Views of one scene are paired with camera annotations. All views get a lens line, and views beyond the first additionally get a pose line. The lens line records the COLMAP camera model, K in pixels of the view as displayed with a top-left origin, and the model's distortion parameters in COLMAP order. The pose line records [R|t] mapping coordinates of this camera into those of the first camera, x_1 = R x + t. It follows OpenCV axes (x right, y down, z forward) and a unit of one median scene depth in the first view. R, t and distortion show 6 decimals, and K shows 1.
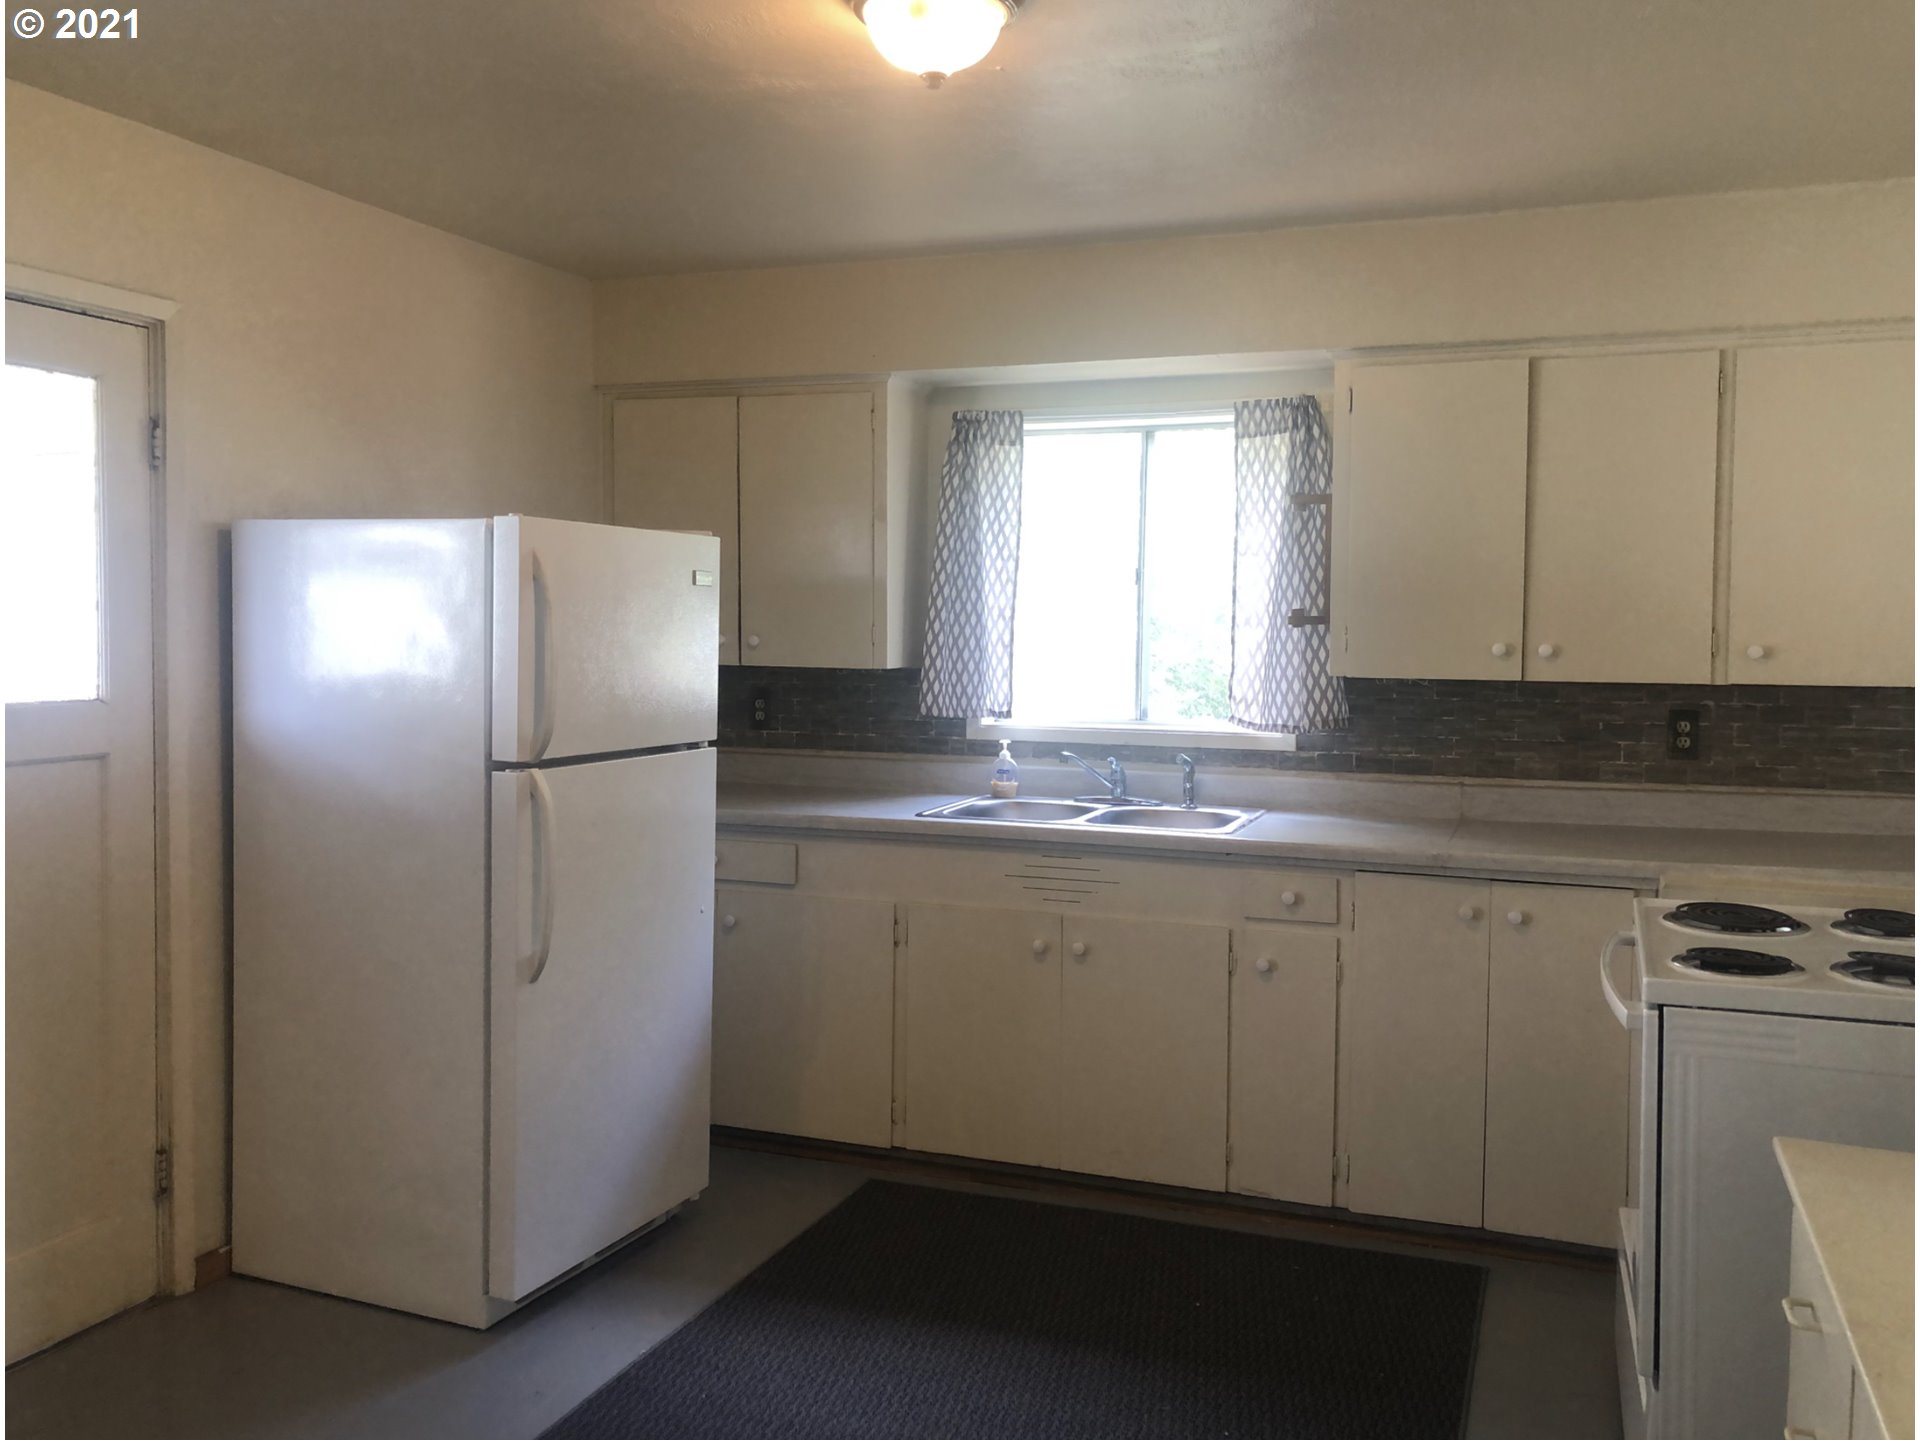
lens RADIAL K [[1570.3, 0, 965.9], [0, 1570.3, 704.7], [0, 0, 1]] dist [0.118876, -0.424832]
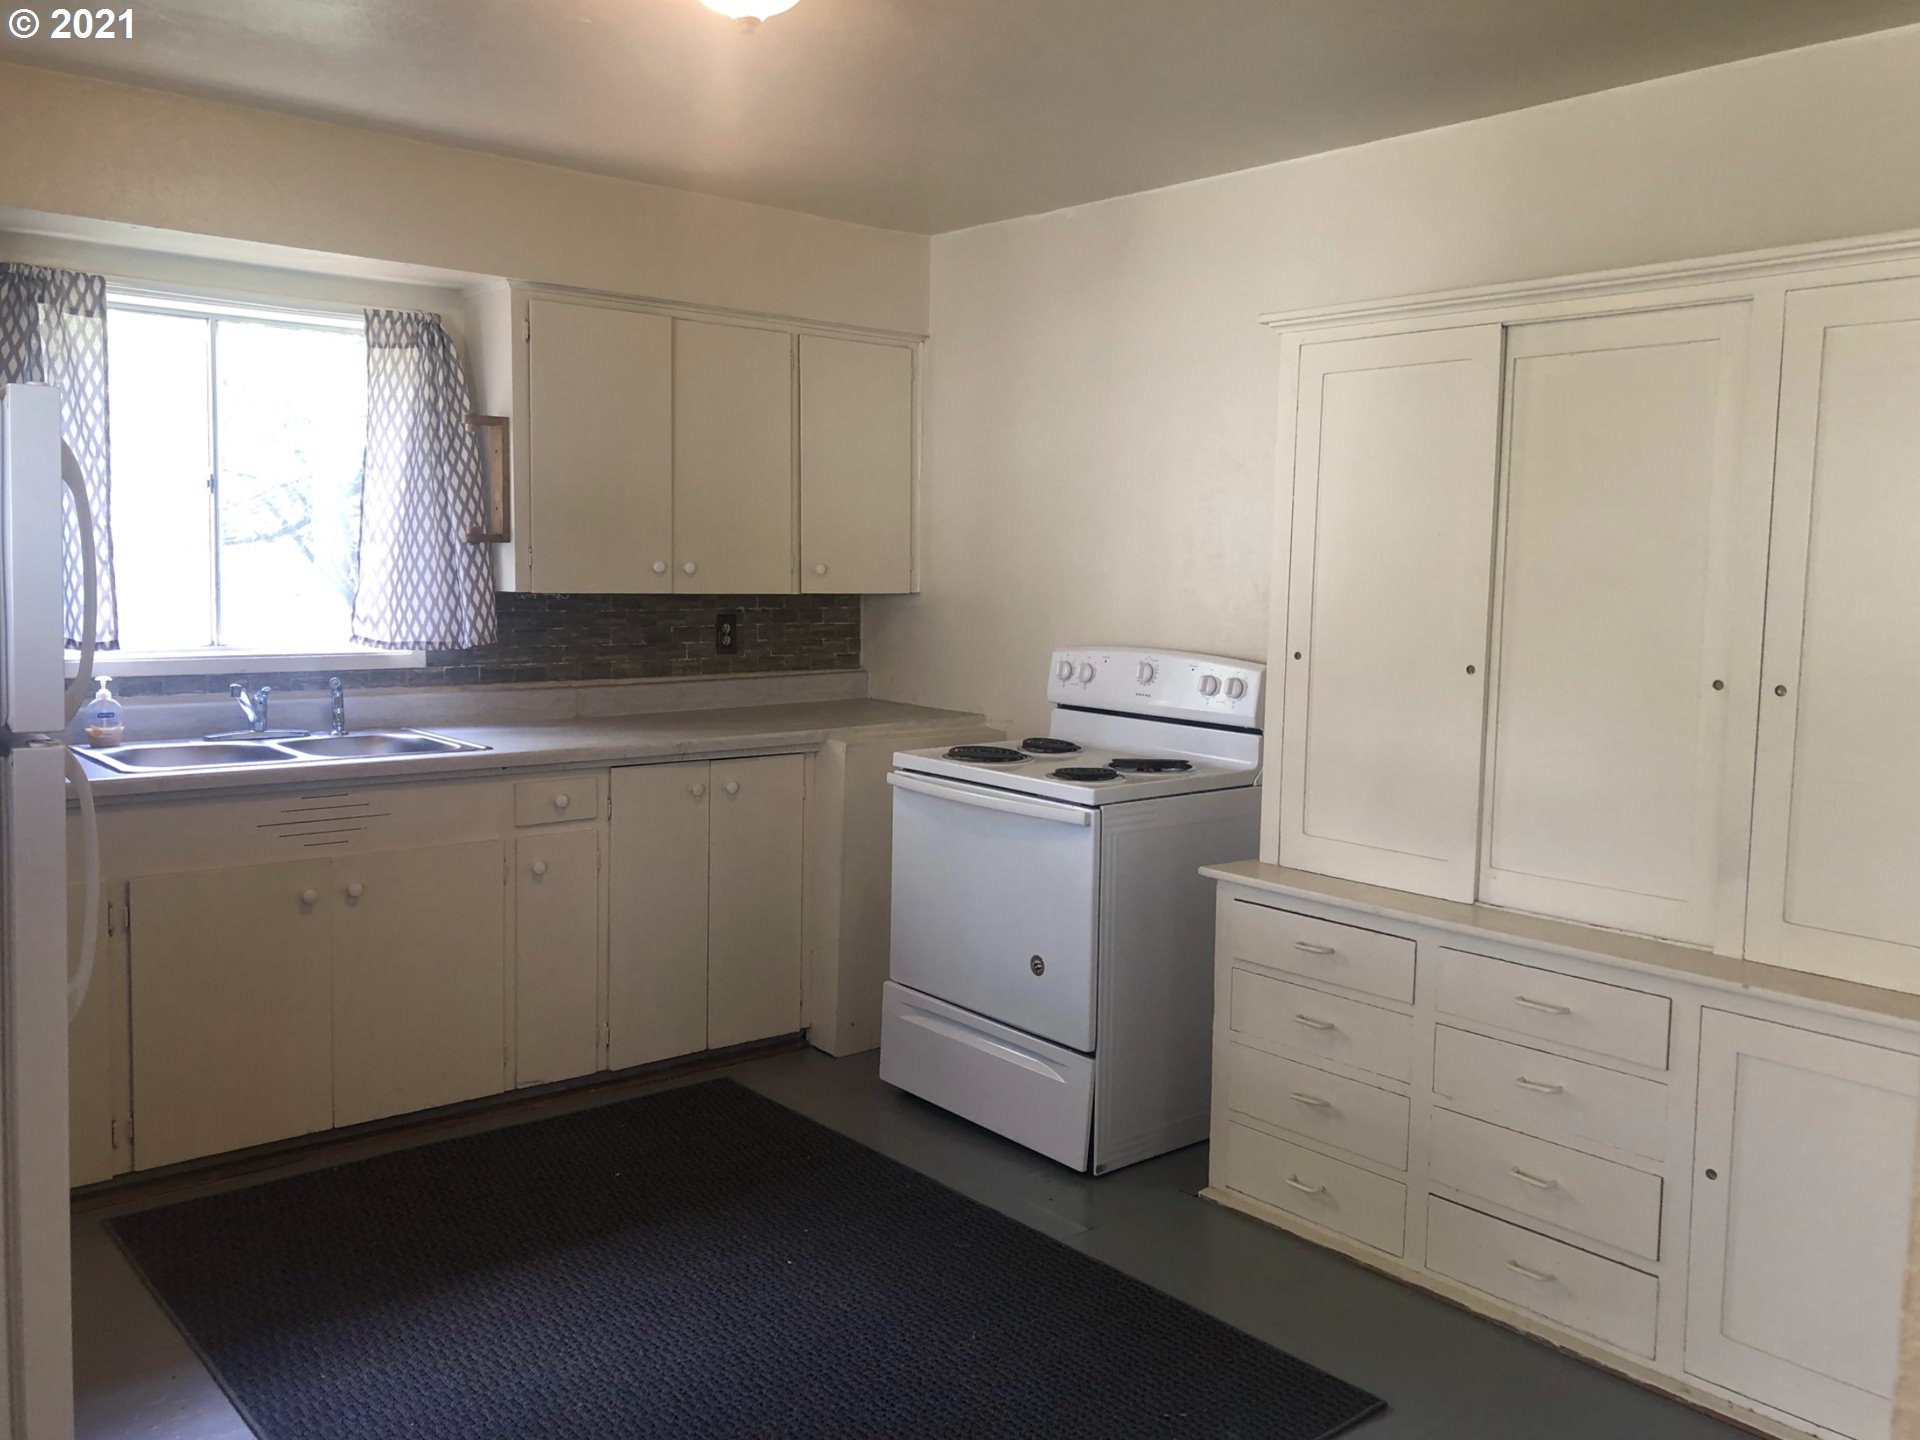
lens RADIAL K [[1595.5, 0, 968.9], [0, 1595.5, 703.6], [0, 0, 1]] dist [0.013162, -0.009114]
pose [[0.473332, -0.079243, 0.877313, -0.533225], [0.027732, 0.996792, 0.075072, -0.014861], [-0.880448, -0.011204, 0.474011, 0.213318]]
